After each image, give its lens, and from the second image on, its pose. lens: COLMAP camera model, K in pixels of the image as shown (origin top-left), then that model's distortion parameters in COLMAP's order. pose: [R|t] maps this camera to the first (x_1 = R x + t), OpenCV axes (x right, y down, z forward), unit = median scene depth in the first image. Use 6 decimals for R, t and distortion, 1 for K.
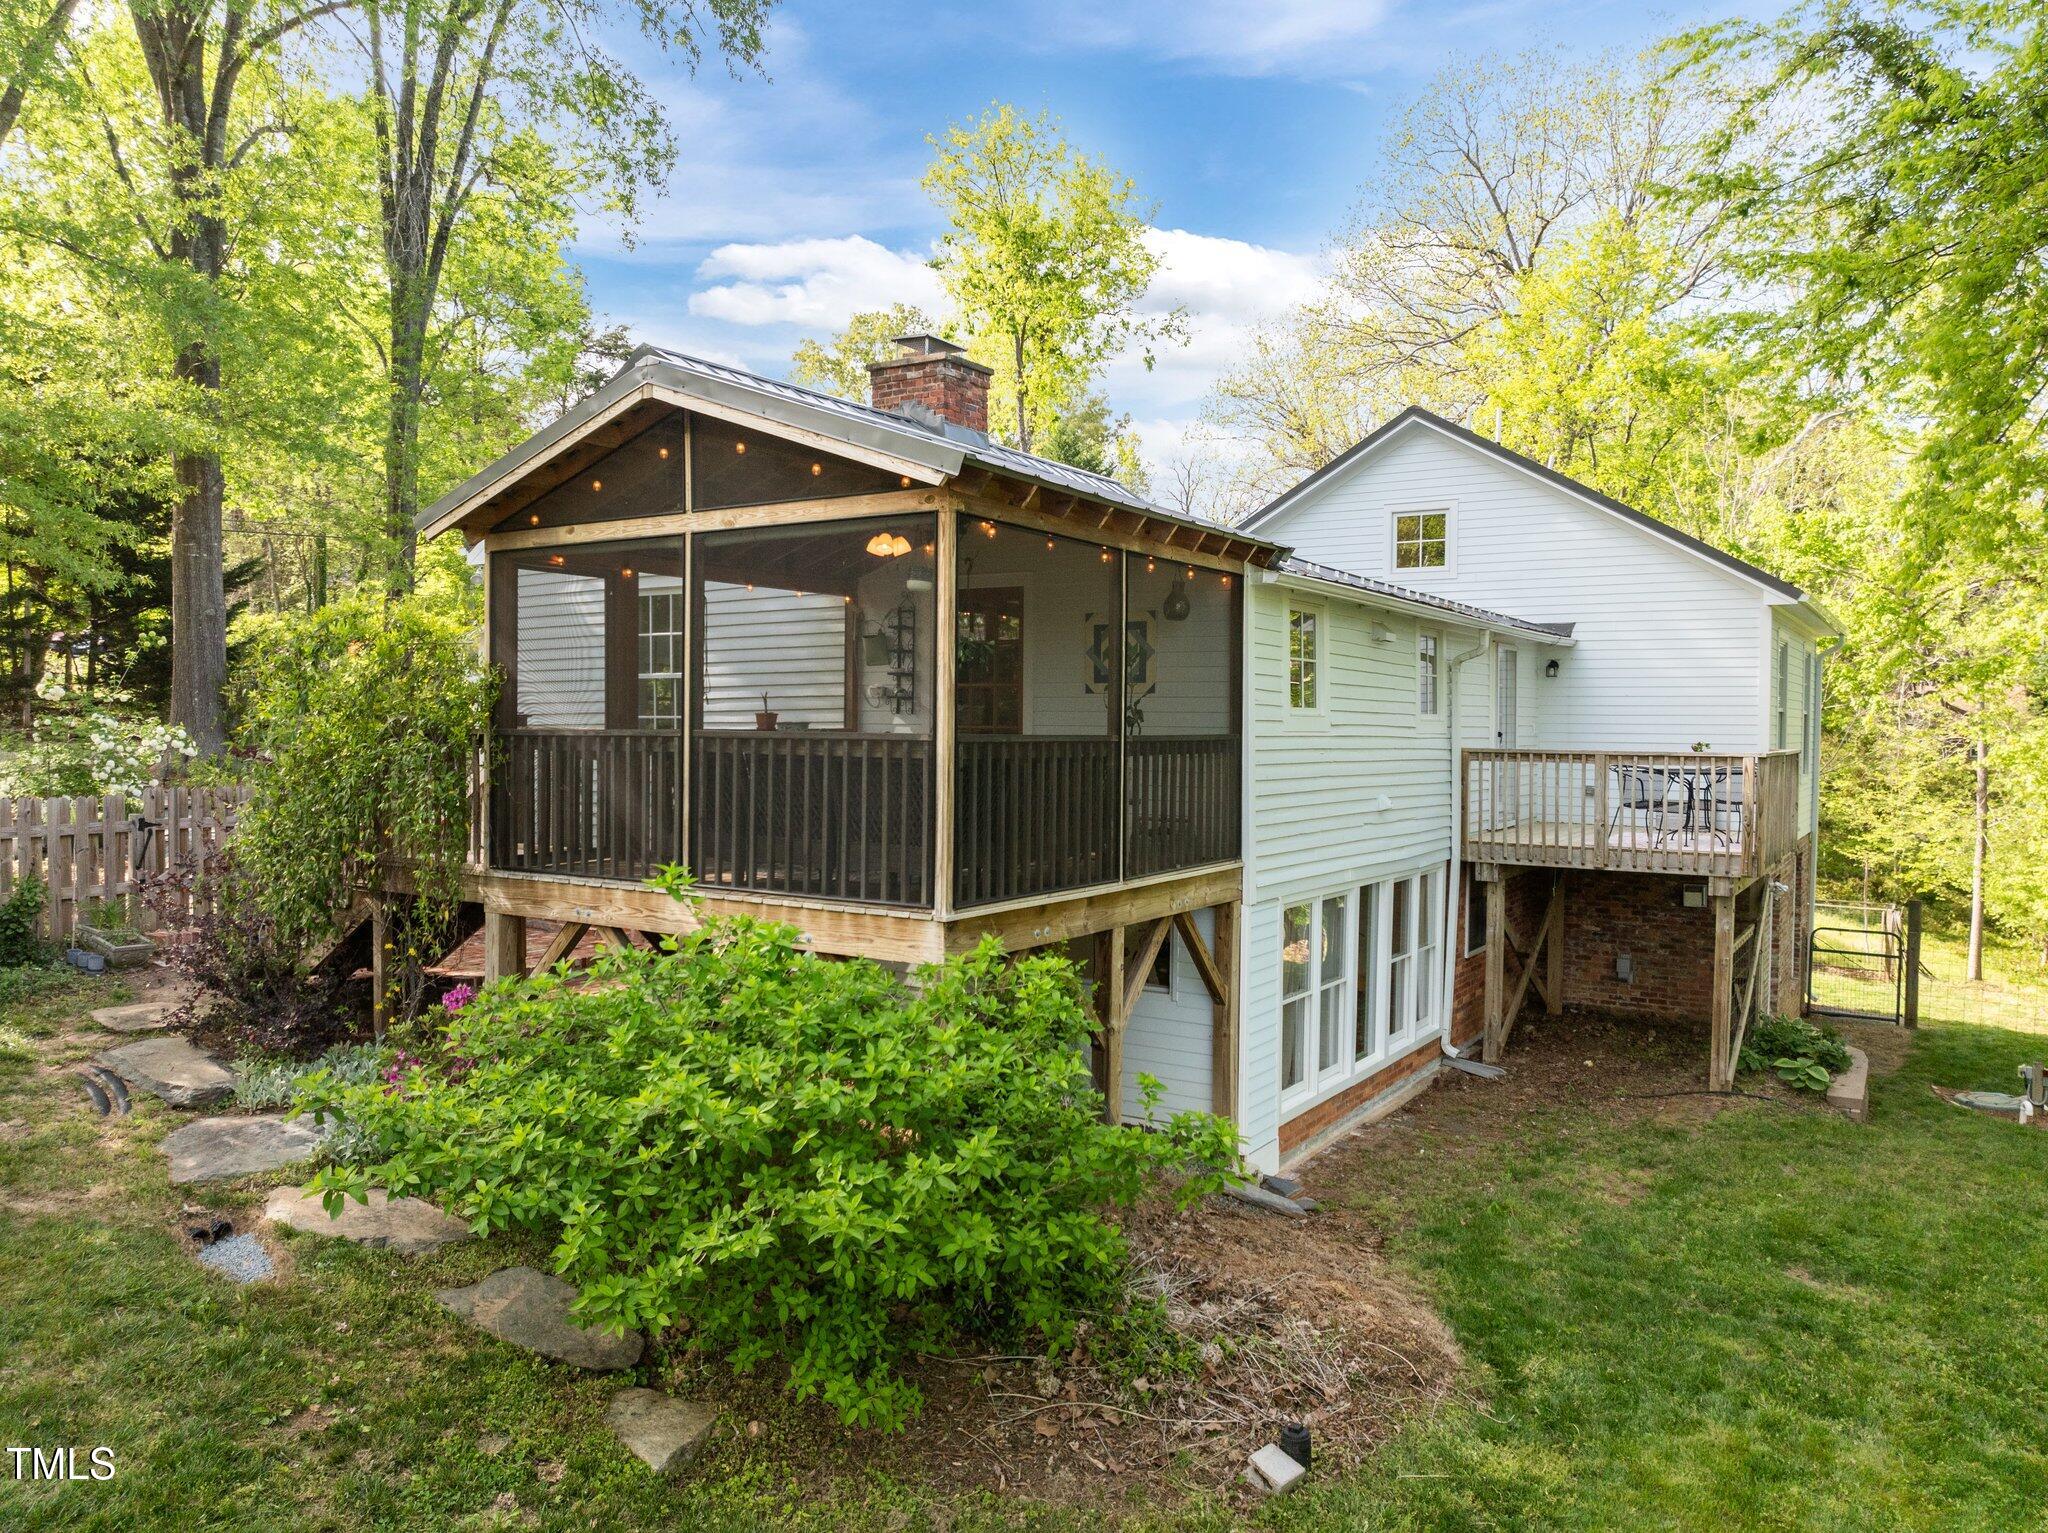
lens RADIAL K [[1450.6, 0, 1030.6], [0, 1450.6, 758.2], [0, 0, 1]] dist [-0.040866, -0.006017]
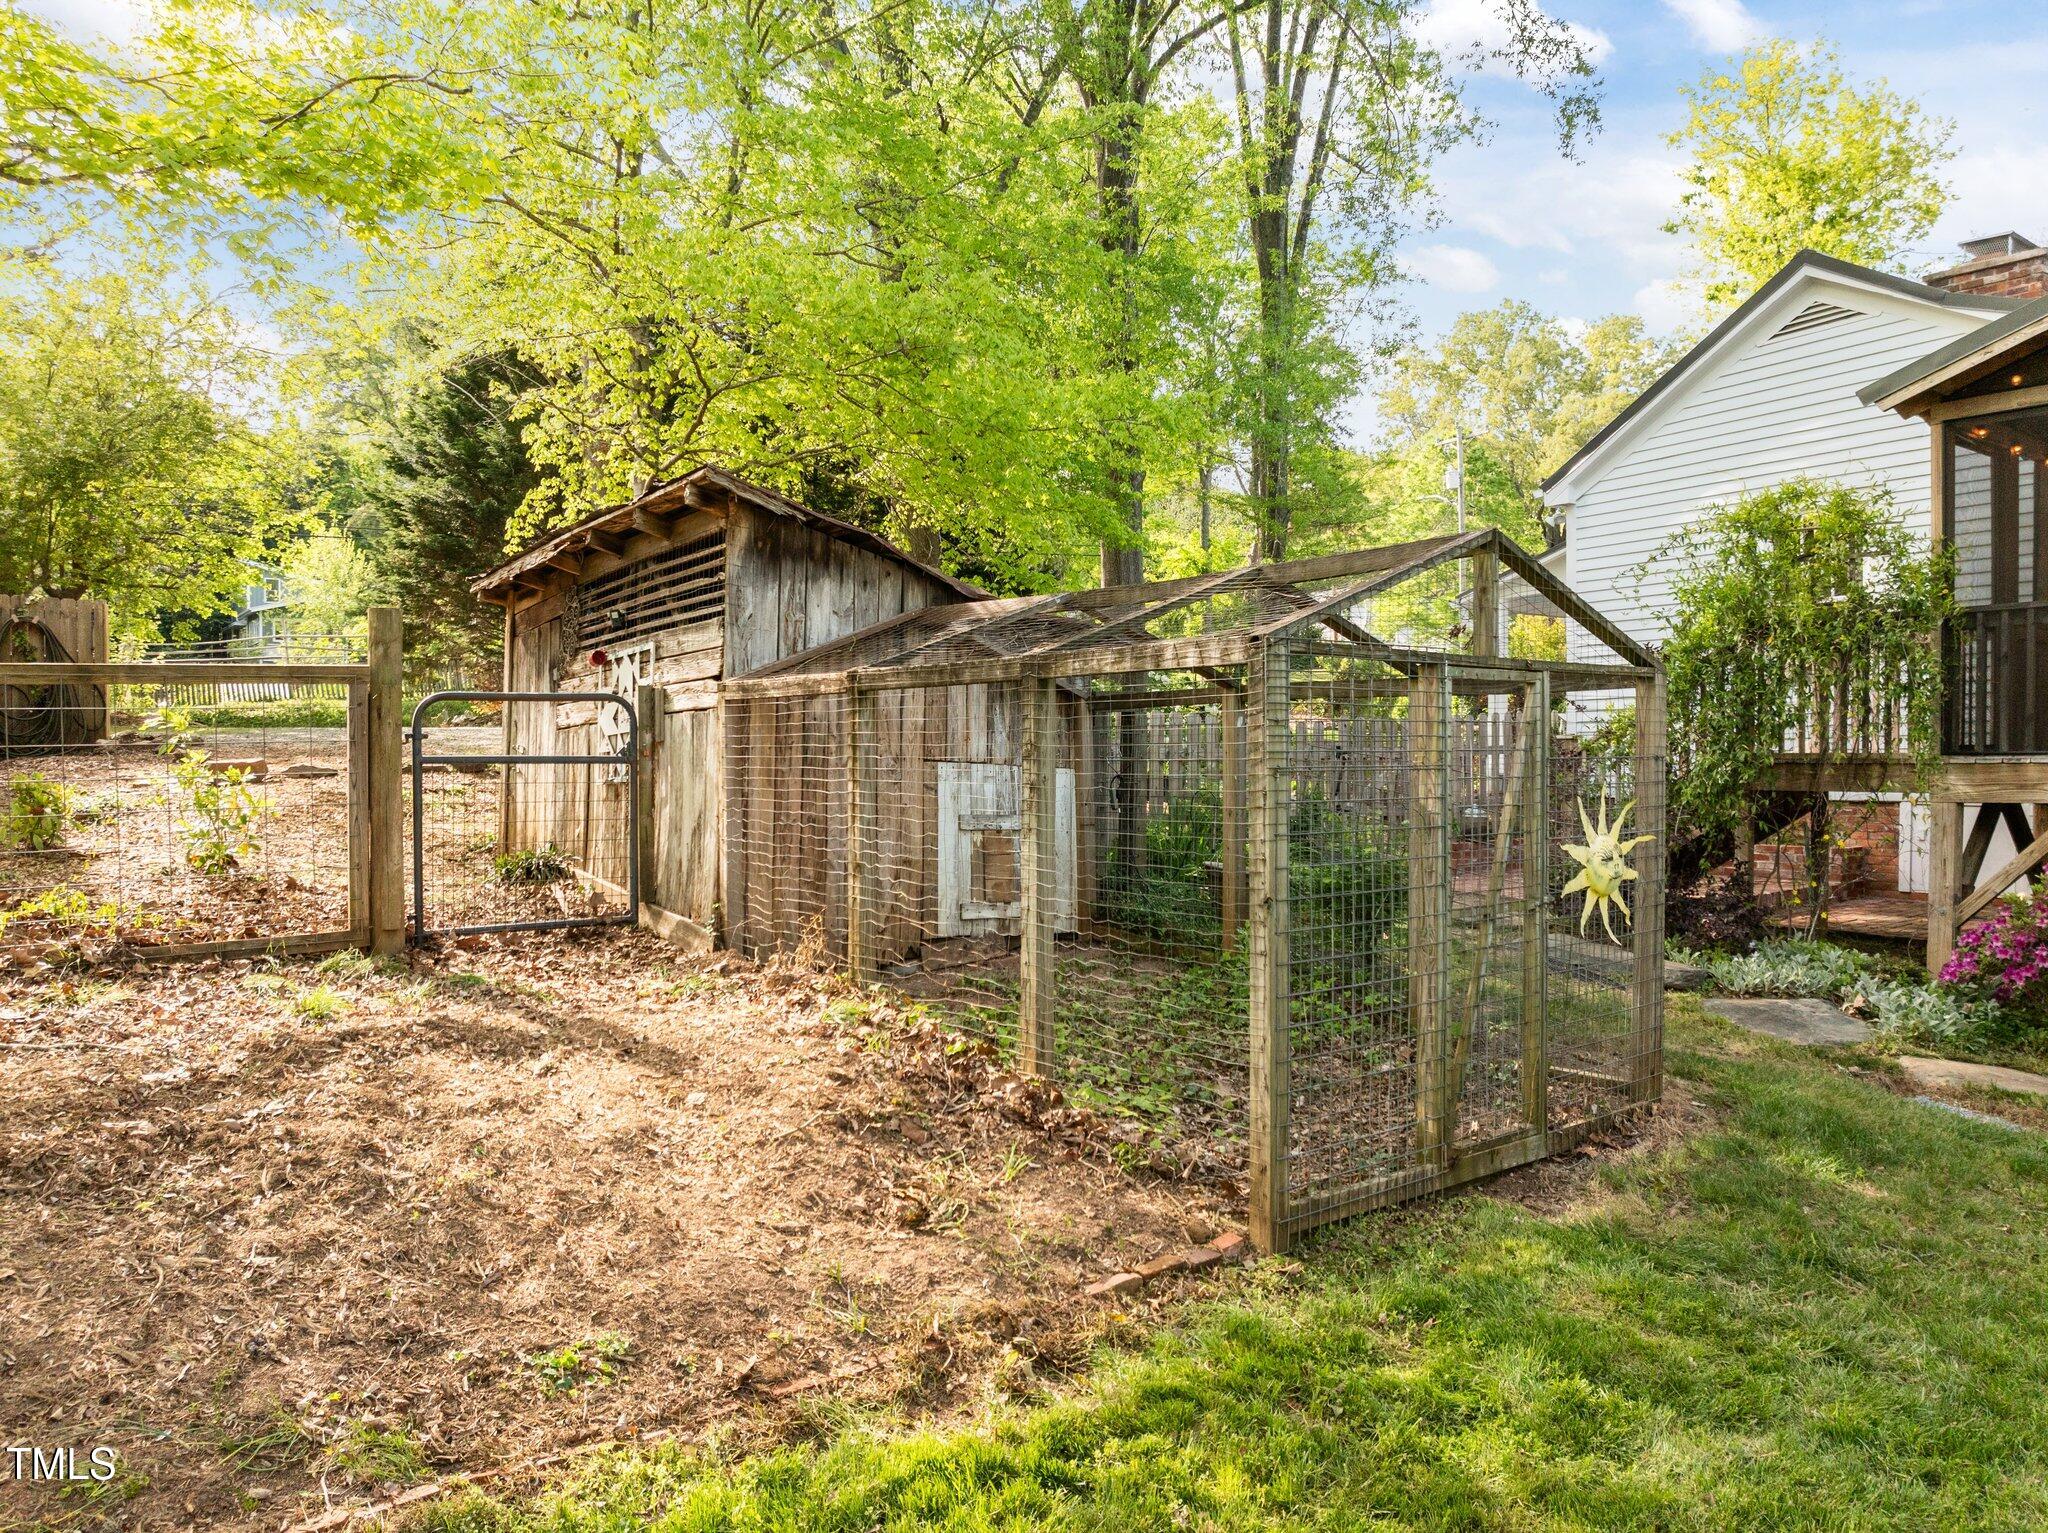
lens RADIAL K [[1478.7, 0, 1034.2], [0, 1478.7, 777.1], [0, 0, 1]] dist [-0.045769, 0.012789]
pose [[0.938046, -0.005258, -0.346470, -0.380778], [0.002003, 0.999950, -0.009753, 0.062728], [0.346504, 0.008454, 0.938010, -0.064979]]
